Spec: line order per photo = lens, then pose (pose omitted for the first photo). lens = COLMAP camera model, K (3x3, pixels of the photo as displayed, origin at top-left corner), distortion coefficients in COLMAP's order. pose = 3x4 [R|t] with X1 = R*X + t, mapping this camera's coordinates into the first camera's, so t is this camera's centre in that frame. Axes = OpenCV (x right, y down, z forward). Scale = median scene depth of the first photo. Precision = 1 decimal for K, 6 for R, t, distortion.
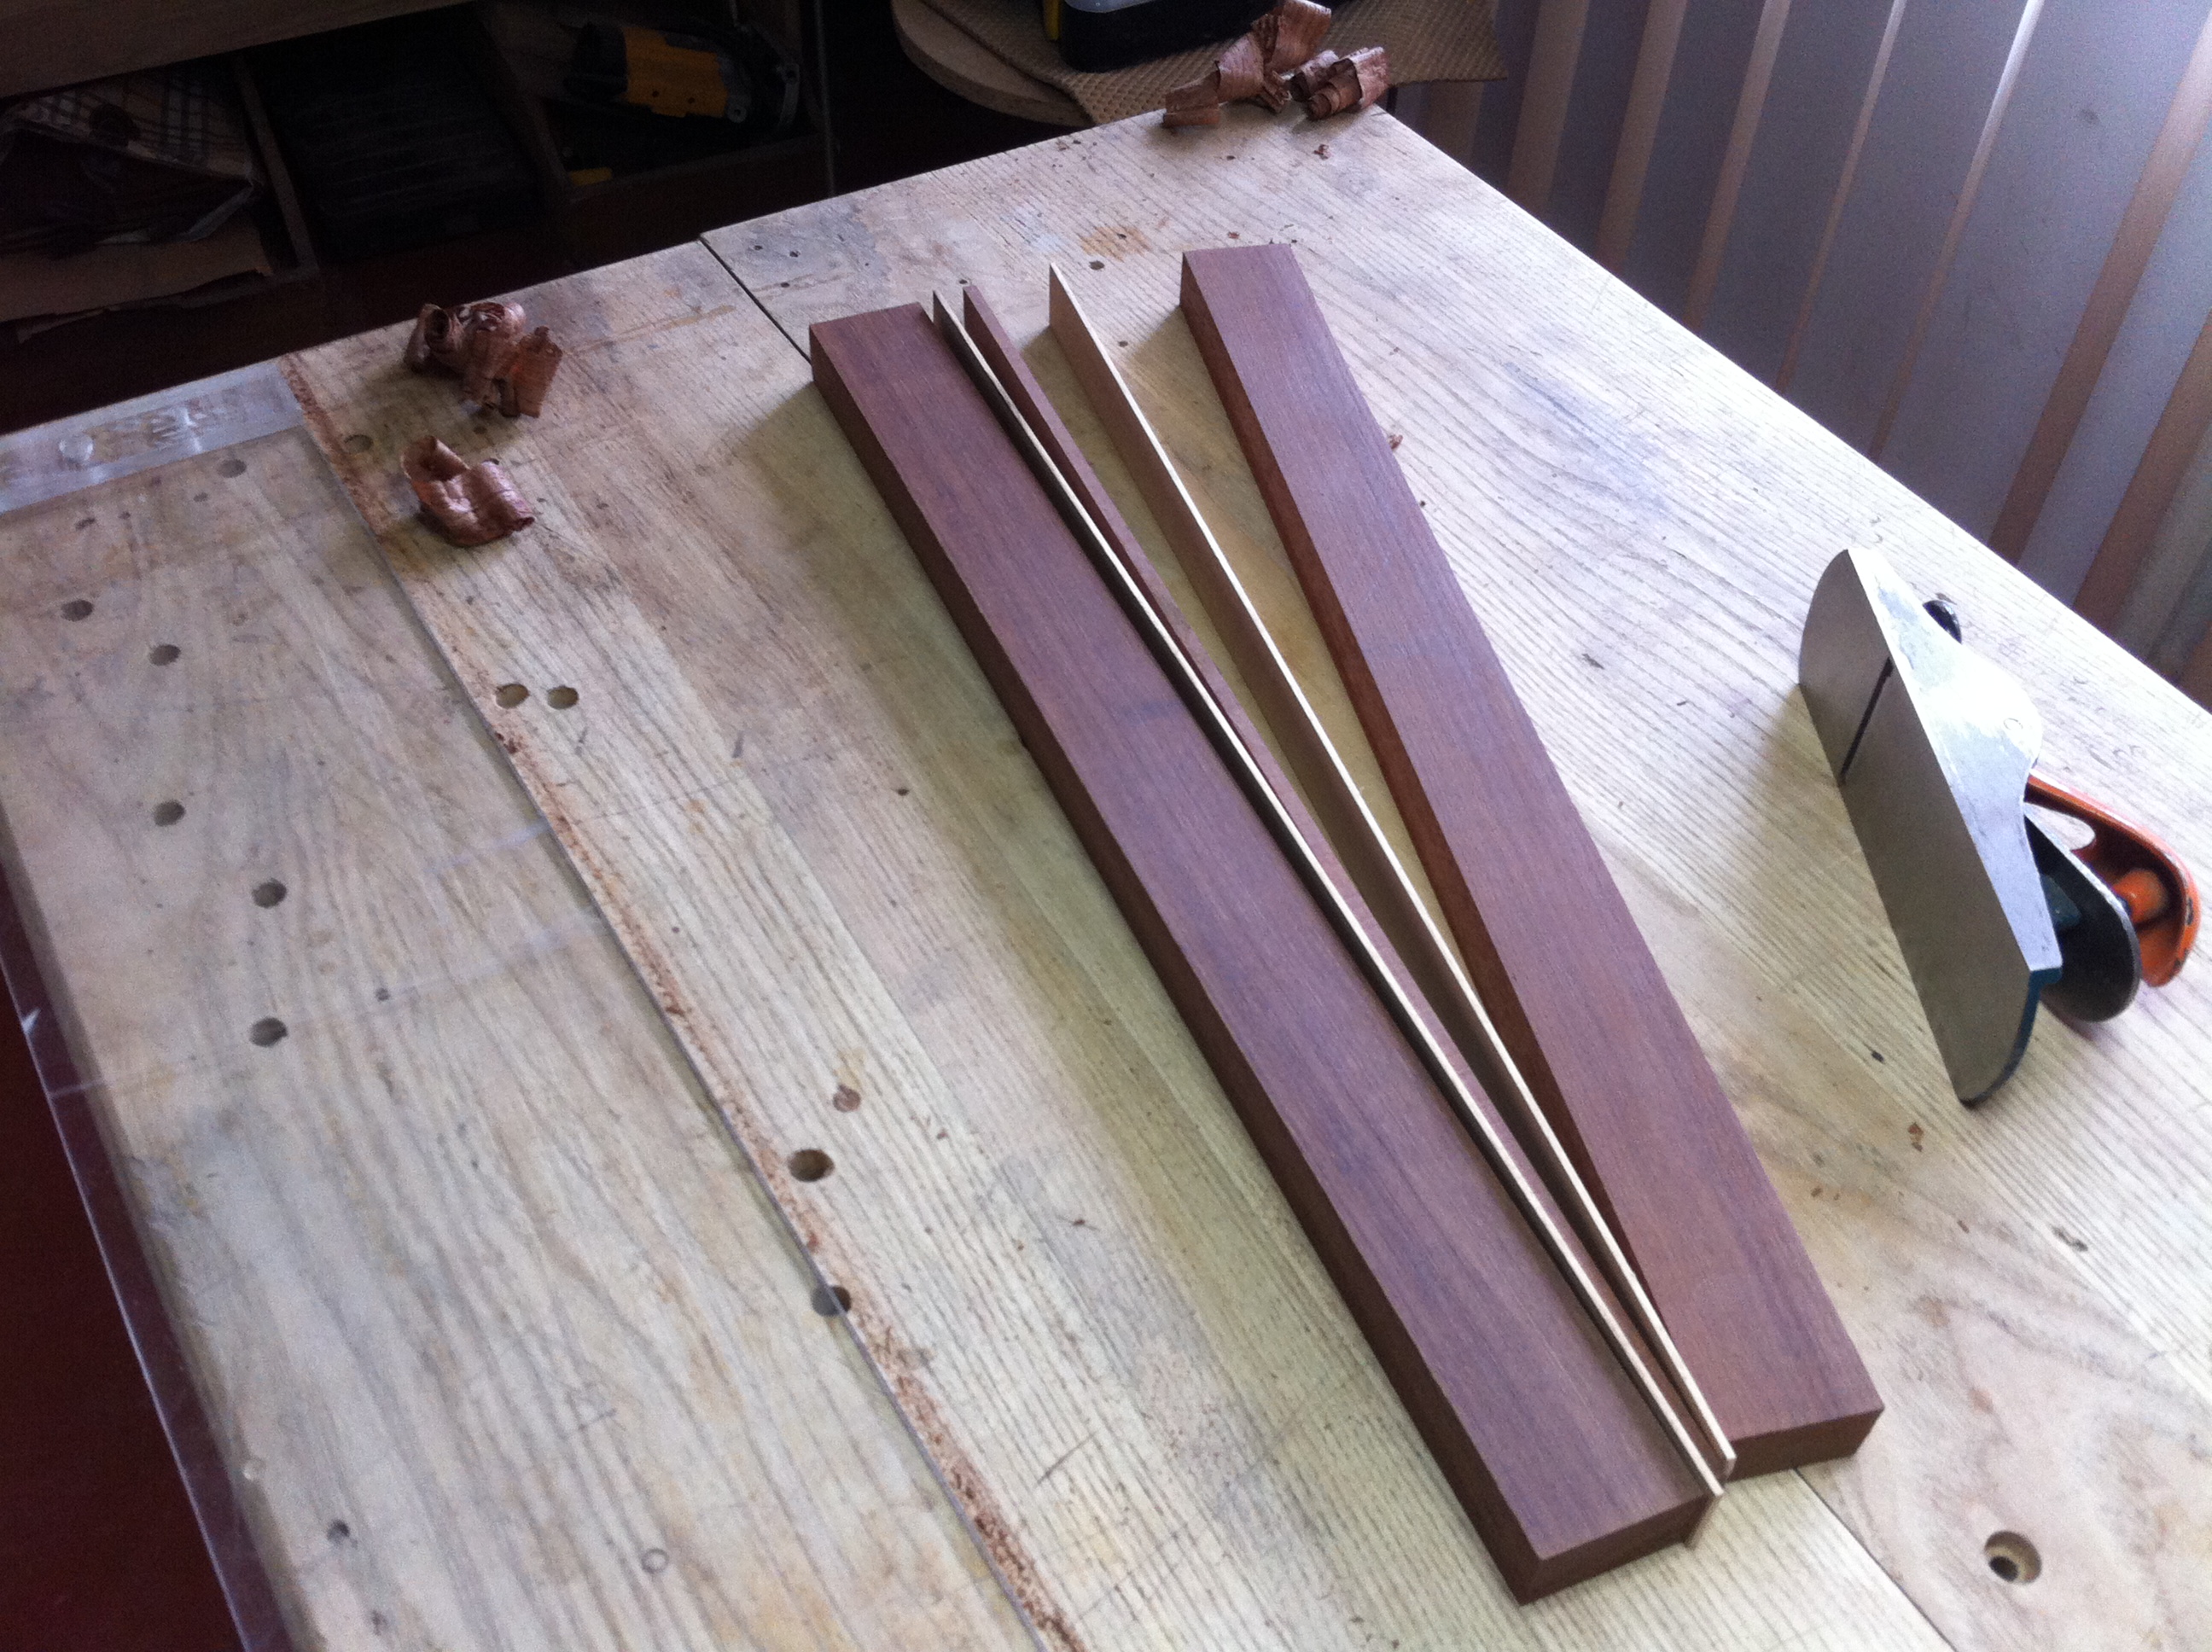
lens RADIAL K [[2143.4, 0, 1100.1], [0, 2143.4, 840.1], [0, 0, 1]] dist [-0.050855, 0.000000]
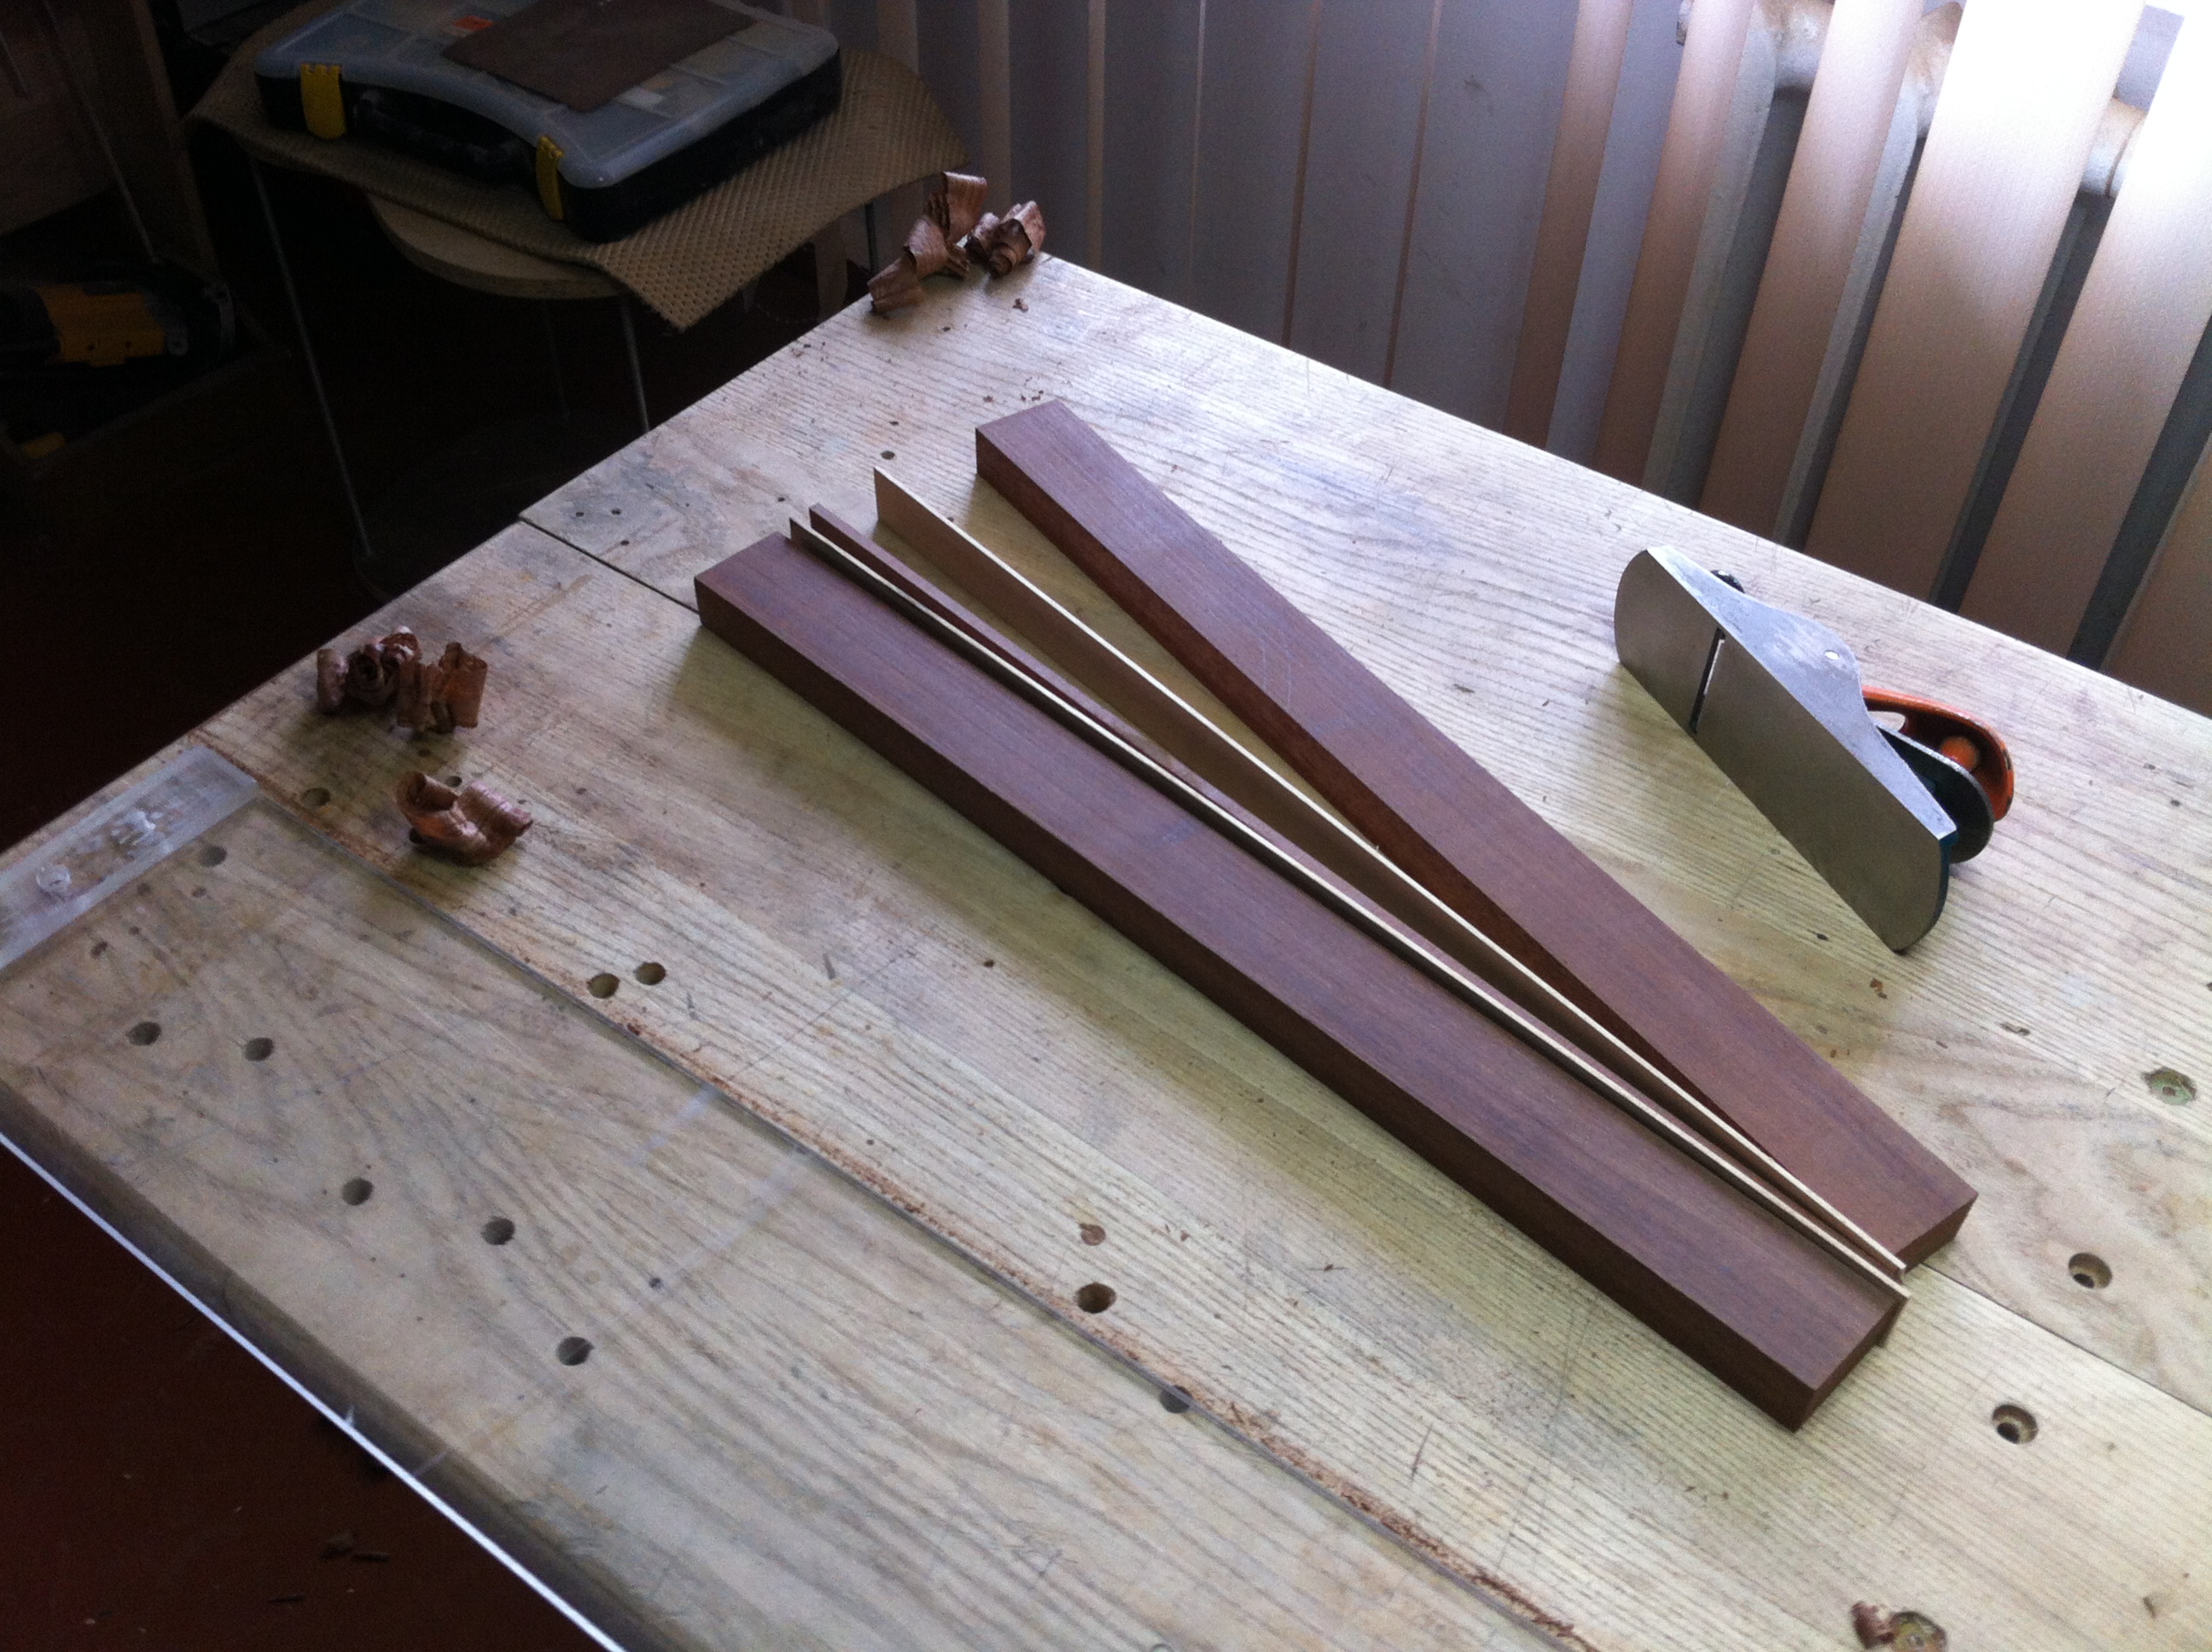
lens RADIAL K [[2143.4, 0, 1122.7], [0, 2143.4, 817.2], [0, 0, 1]] dist [-0.050855, 0.000000]
pose [[0.928176, -0.277848, 0.247567, -0.299735], [0.284507, 0.958630, 0.009213, -0.092273], [-0.239885, 0.061883, 0.968827, -0.122120]]
